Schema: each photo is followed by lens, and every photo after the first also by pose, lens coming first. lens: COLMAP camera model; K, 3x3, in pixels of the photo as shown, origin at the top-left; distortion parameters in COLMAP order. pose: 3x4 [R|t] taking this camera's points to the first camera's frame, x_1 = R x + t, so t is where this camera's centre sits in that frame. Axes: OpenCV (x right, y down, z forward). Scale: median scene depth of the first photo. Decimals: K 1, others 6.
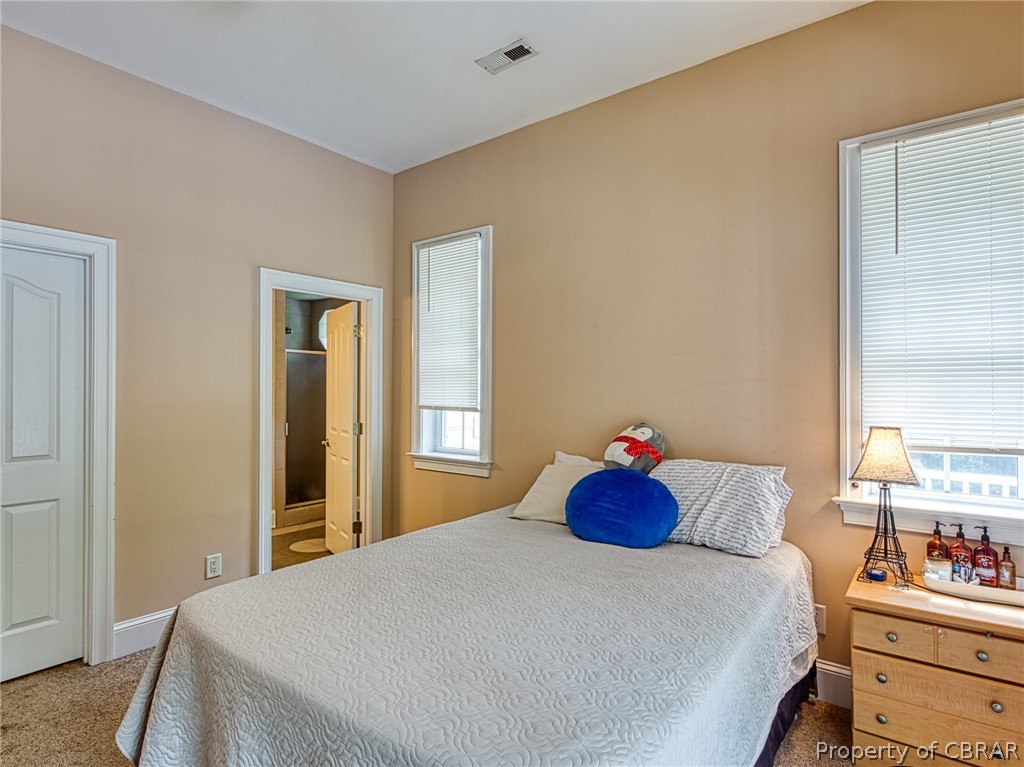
lens RADIAL K [[558.4, 0, 512.0], [0, 558.4, 383.5], [0, 0, 1]] dist [0.002099, -0.000084]
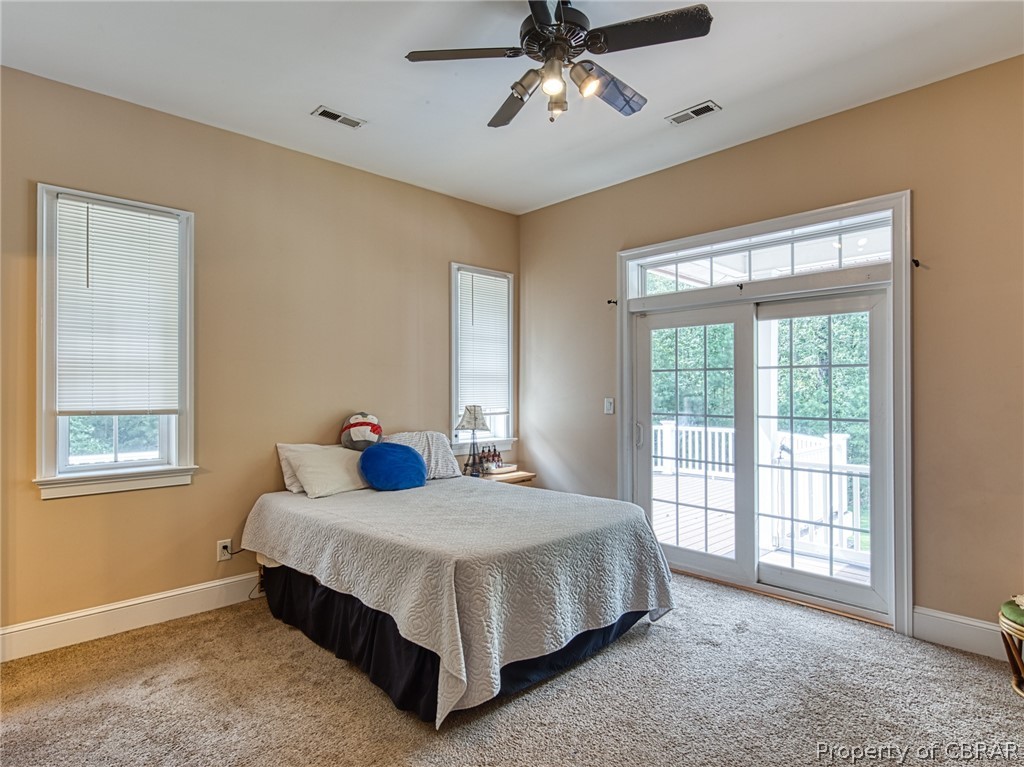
lens RADIAL K [[558.4, 0, 512.0], [0, 558.4, 383.5], [0, 0, 1]] dist [0.002099, -0.000084]
pose [[0.146221, 0.009460, 0.989207, -0.885204], [-0.007409, 0.999937, -0.008467, 0.005678], [-0.989224, -0.006091, 0.146282, 0.337306]]
